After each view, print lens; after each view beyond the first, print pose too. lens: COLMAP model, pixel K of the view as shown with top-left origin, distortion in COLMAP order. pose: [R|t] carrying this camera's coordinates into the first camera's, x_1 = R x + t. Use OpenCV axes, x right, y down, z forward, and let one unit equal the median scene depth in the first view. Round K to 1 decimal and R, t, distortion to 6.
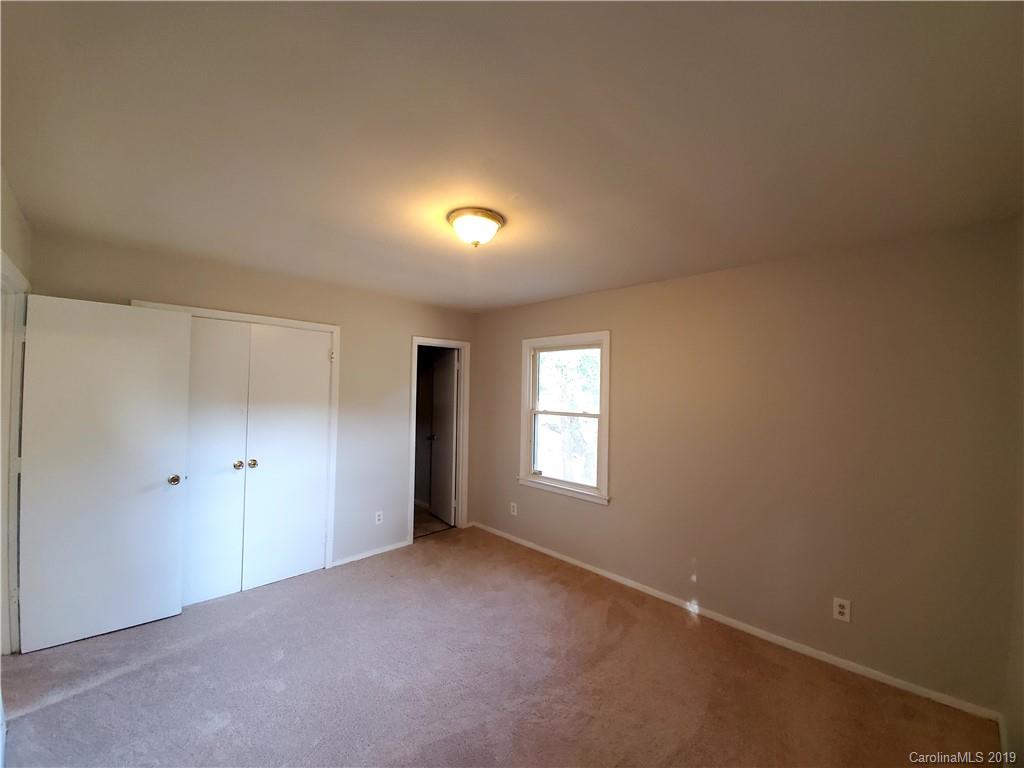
lens RADIAL K [[406.5, 0, 509.9], [0, 406.5, 386.3], [0, 0, 1]] dist [0.000642, -0.013839]
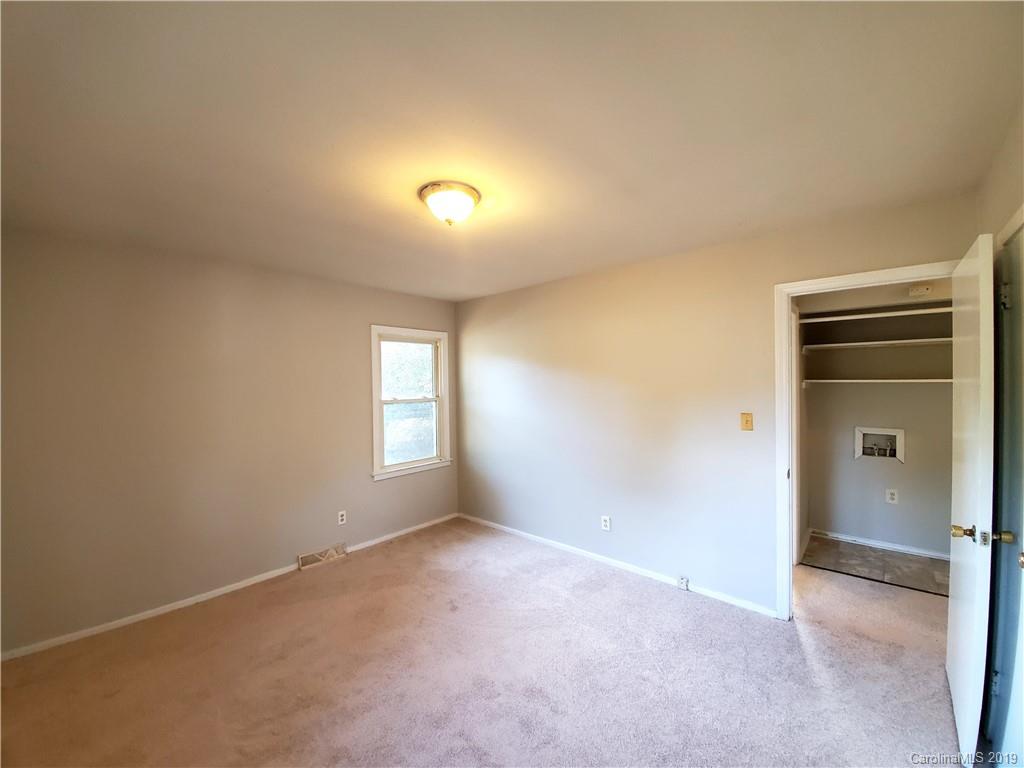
lens RADIAL K [[406.5, 0, 509.9], [0, 406.5, 386.3], [0, 0, 1]] dist [0.000642, -0.013839]
pose [[-0.999287, -0.010627, -0.036234, -0.121796], [-0.010477, 0.999936, -0.004331, 0.023464], [0.036278, -0.003948, -0.999334, 1.188338]]
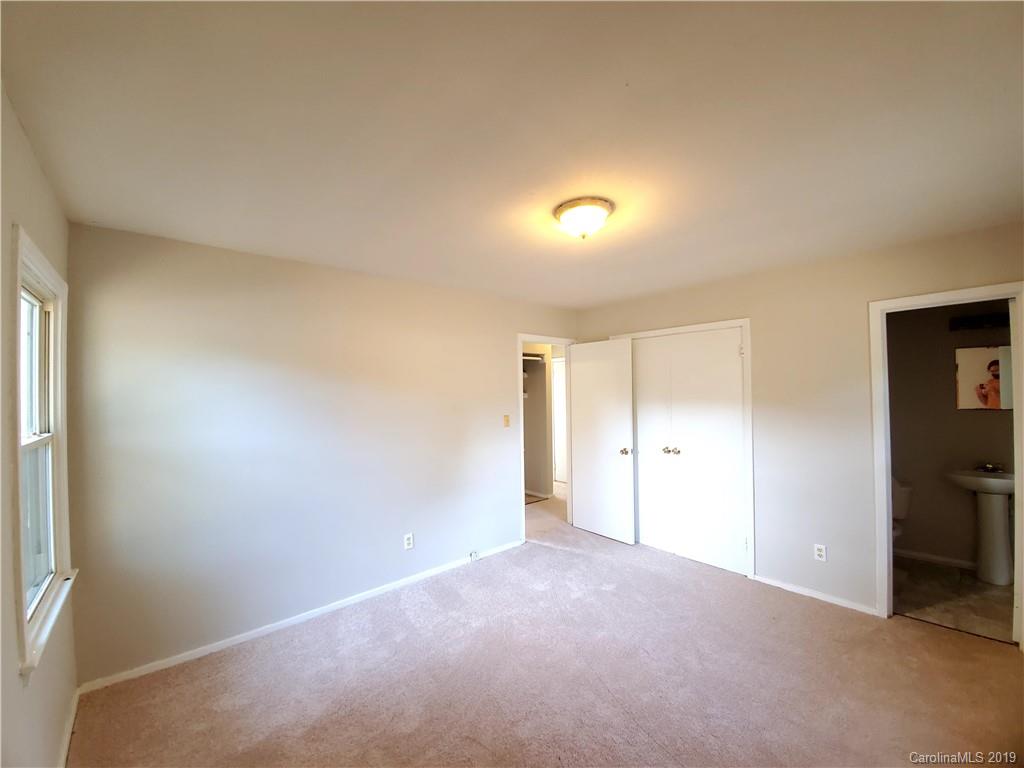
lens RADIAL K [[406.5, 0, 509.9], [0, 406.5, 386.3], [0, 0, 1]] dist [0.000642, -0.013839]
pose [[-0.083254, -0.032313, -0.996004, 0.540582], [0.025850, 0.999068, -0.034574, 0.024621], [0.996193, -0.028625, -0.082341, 0.540160]]
